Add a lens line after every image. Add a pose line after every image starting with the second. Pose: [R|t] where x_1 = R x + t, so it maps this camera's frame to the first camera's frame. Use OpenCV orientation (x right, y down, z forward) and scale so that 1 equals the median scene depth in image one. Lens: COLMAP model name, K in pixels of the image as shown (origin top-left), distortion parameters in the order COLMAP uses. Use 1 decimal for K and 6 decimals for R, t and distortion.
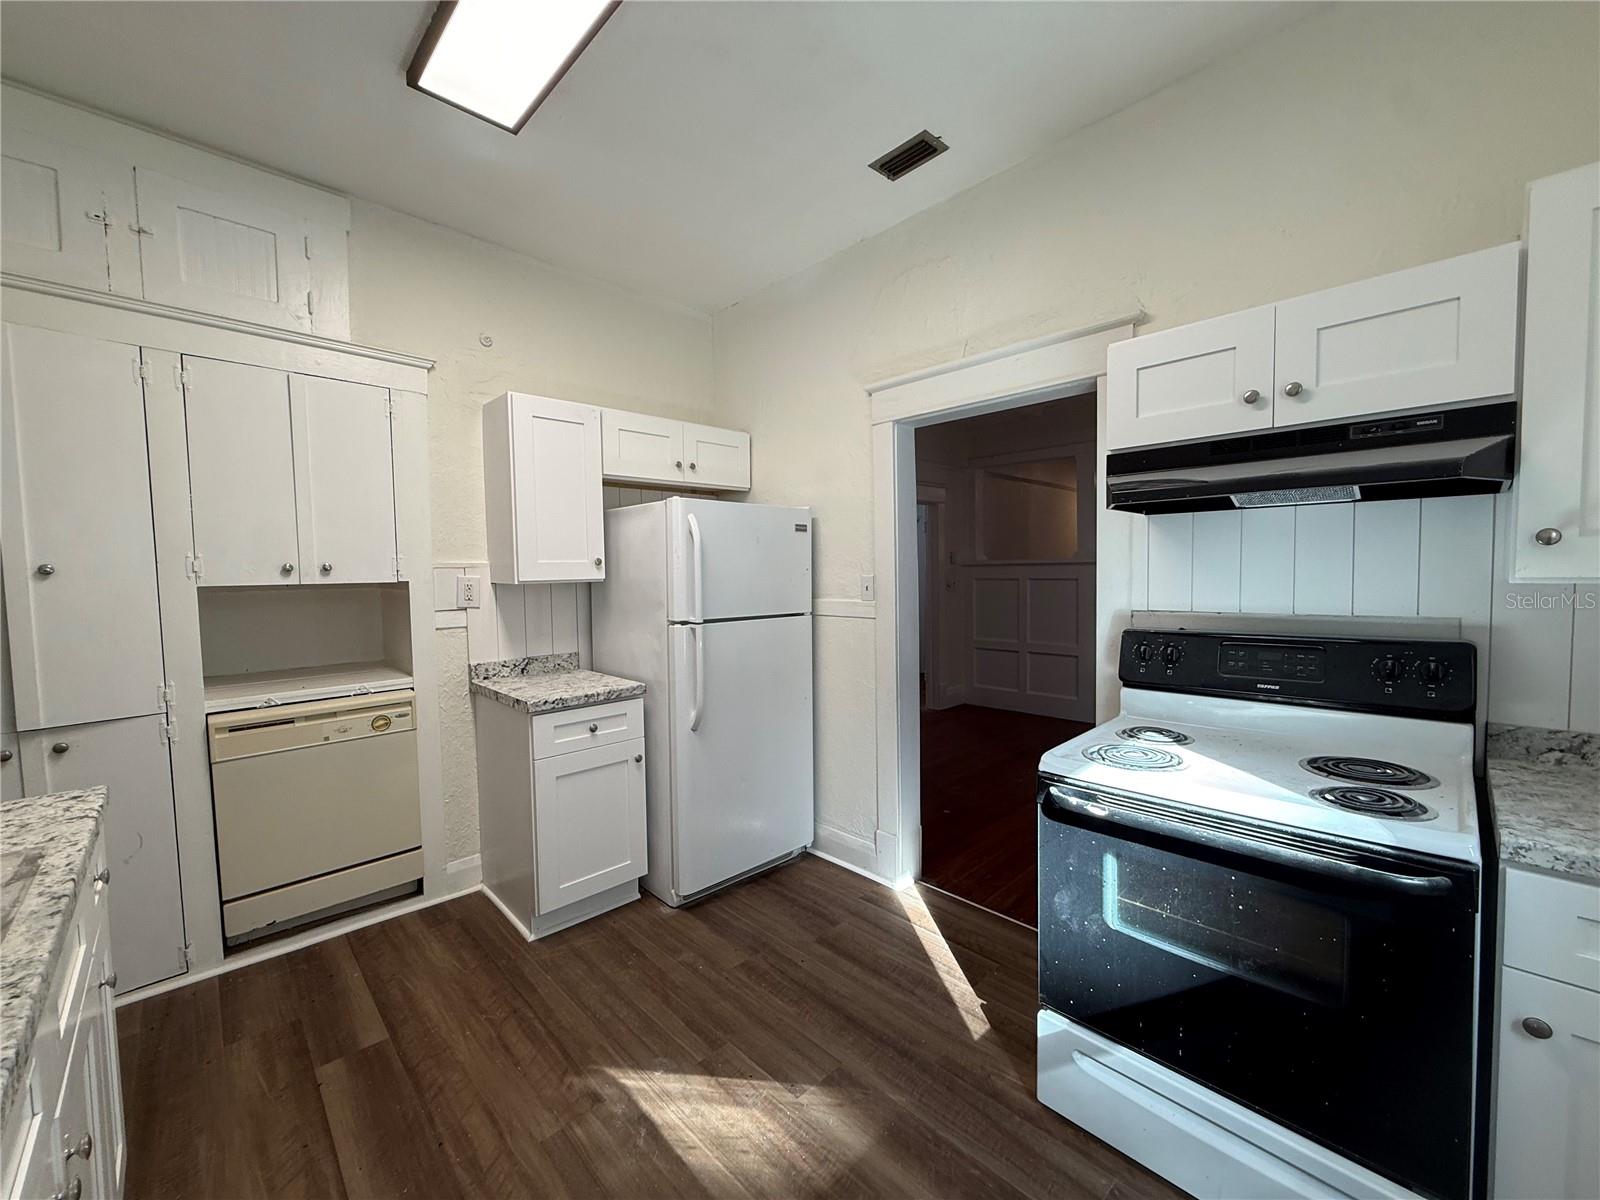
lens RADIAL K [[637.6, 0, 797.9], [0, 637.6, 601.3], [0, 0, 1]] dist [-0.001035, 0.001283]
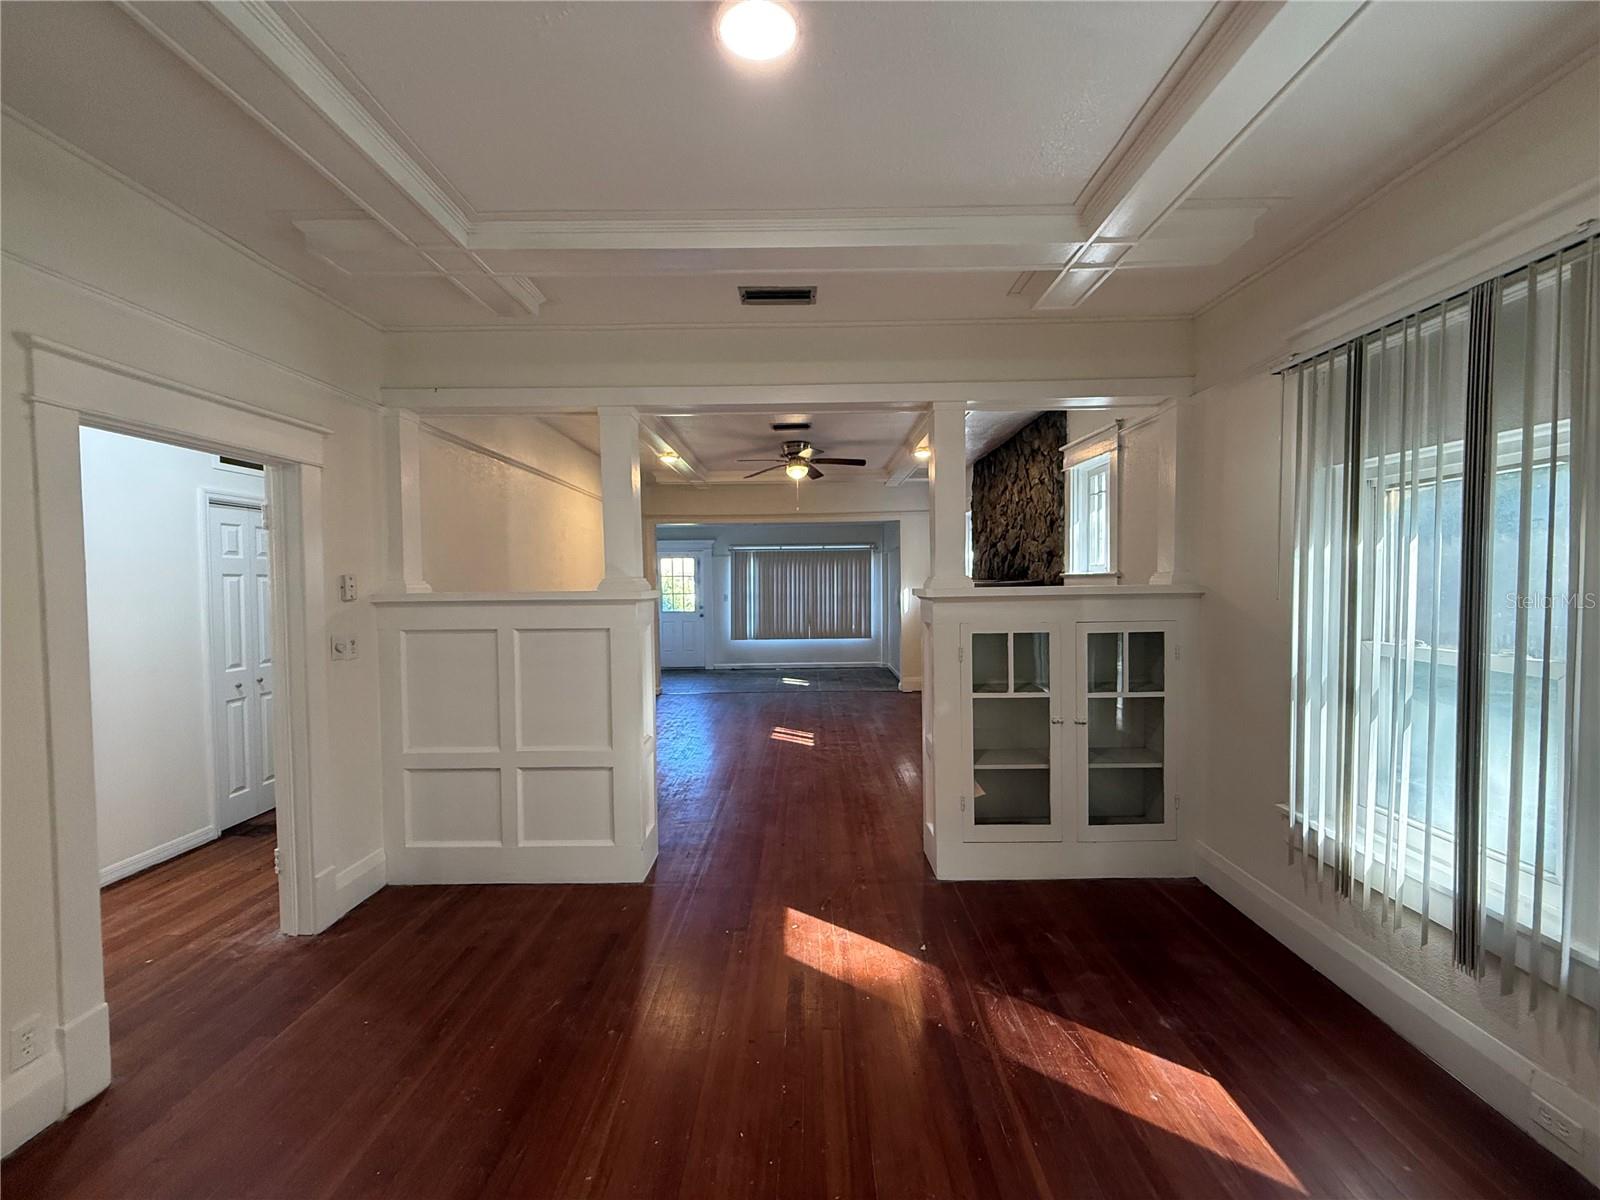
lens RADIAL K [[637.6, 0, 794.9], [0, 637.6, 604.9], [0, 0, 1]] dist [-0.001035, 0.001283]
pose [[0.703049, -0.016550, 0.710949, 0.540508], [0.032456, 0.999434, -0.008830, -0.157066], [-0.710400, 0.029283, 0.703188, 1.681270]]
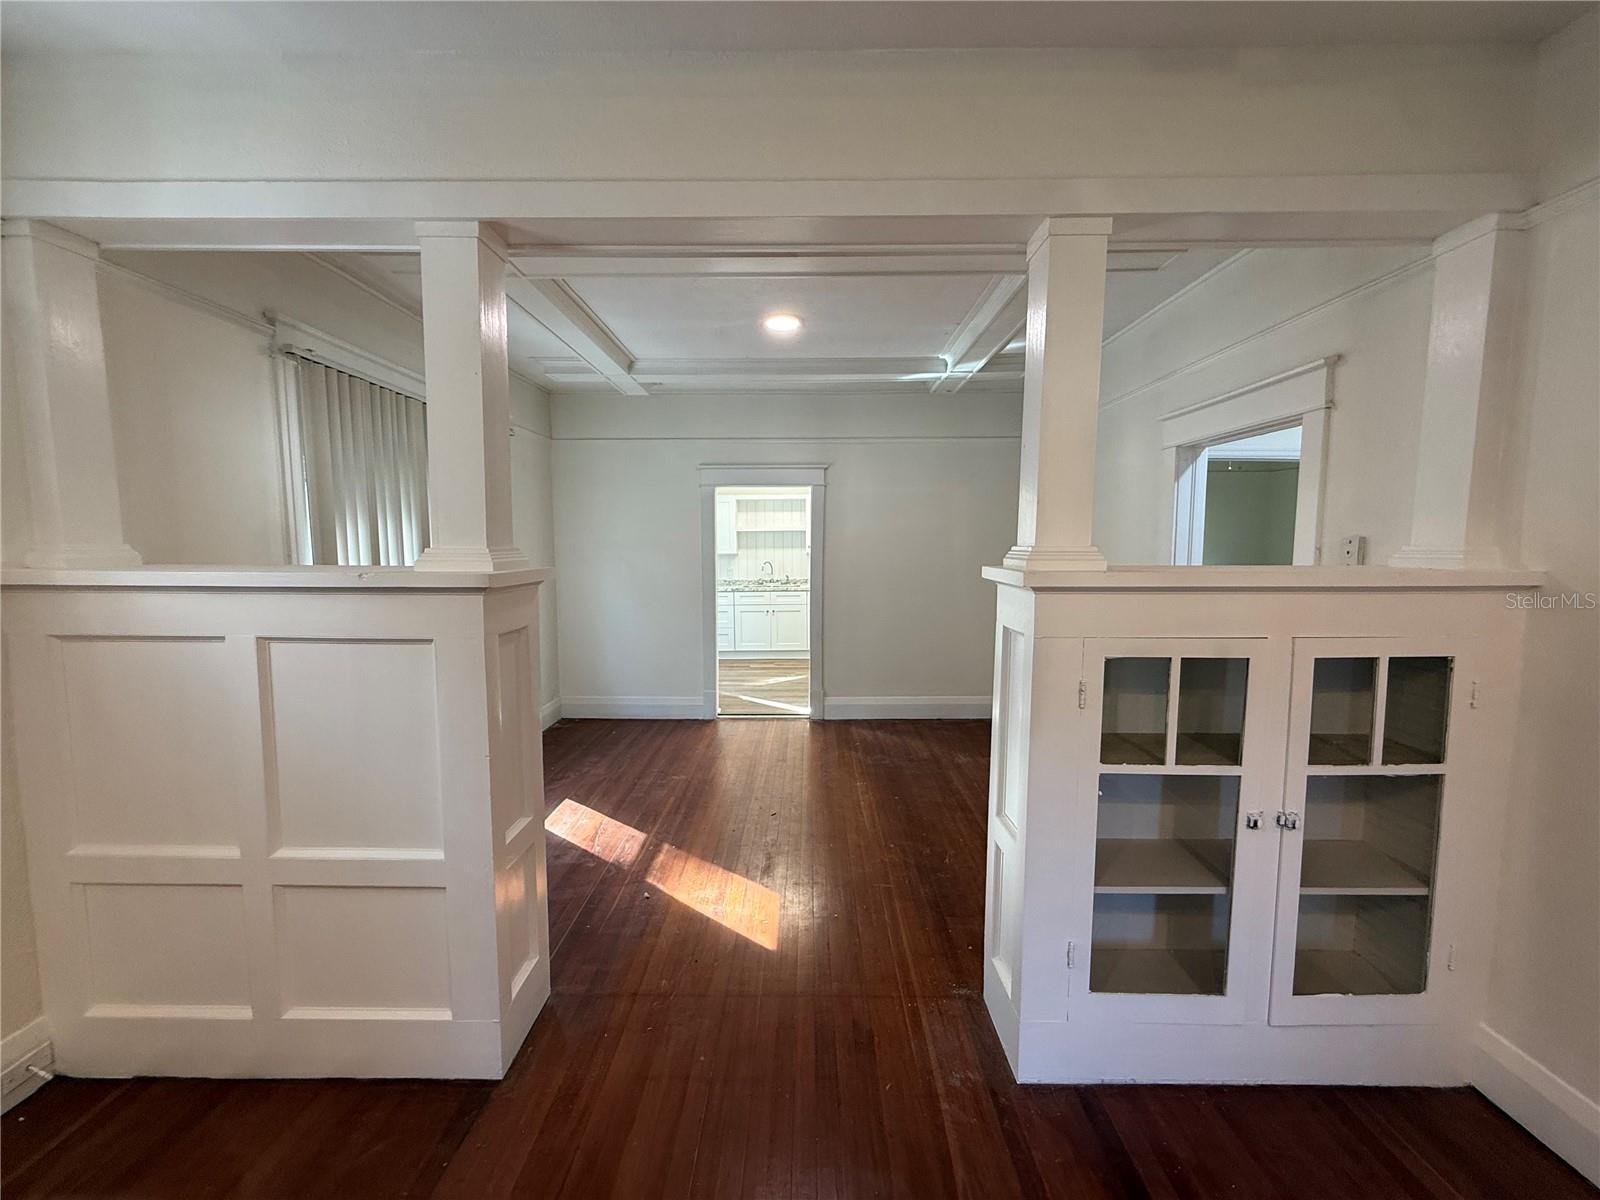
lens RADIAL K [[637.6, 0, 798.0], [0, 637.6, 602.2], [0, 0, 1]] dist [-0.001035, 0.001283]
pose [[-0.702841, 0.086049, -0.706124, 2.666597], [-0.021125, 0.989694, 0.141632, -0.322413], [0.711034, 0.114461, -0.693779, 3.905021]]
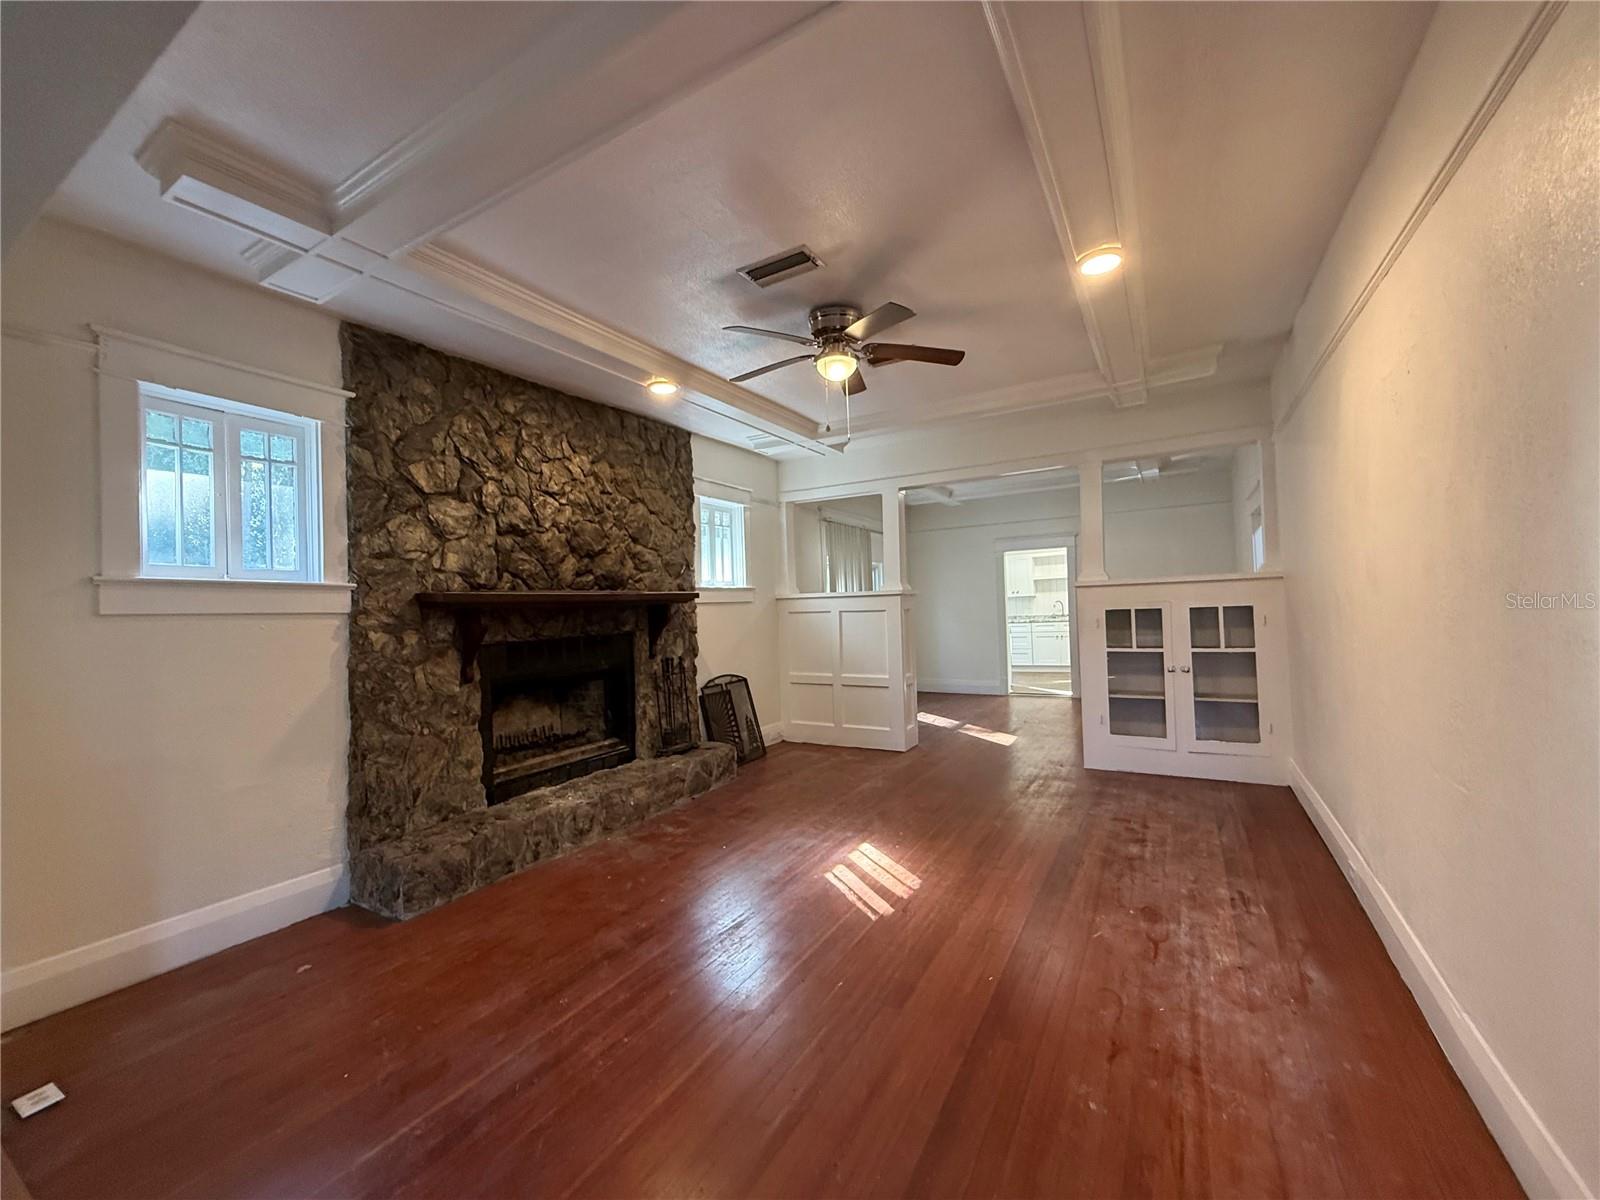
lens RADIAL K [[637.6, 0, 797.4], [0, 637.6, 603.4], [0, 0, 1]] dist [-0.001035, 0.001283]
pose [[-0.961479, 0.051059, -0.270094, 3.742810], [0.039731, 0.998093, 0.047247, -0.325360], [0.271992, 0.034696, -0.961674, 5.950508]]
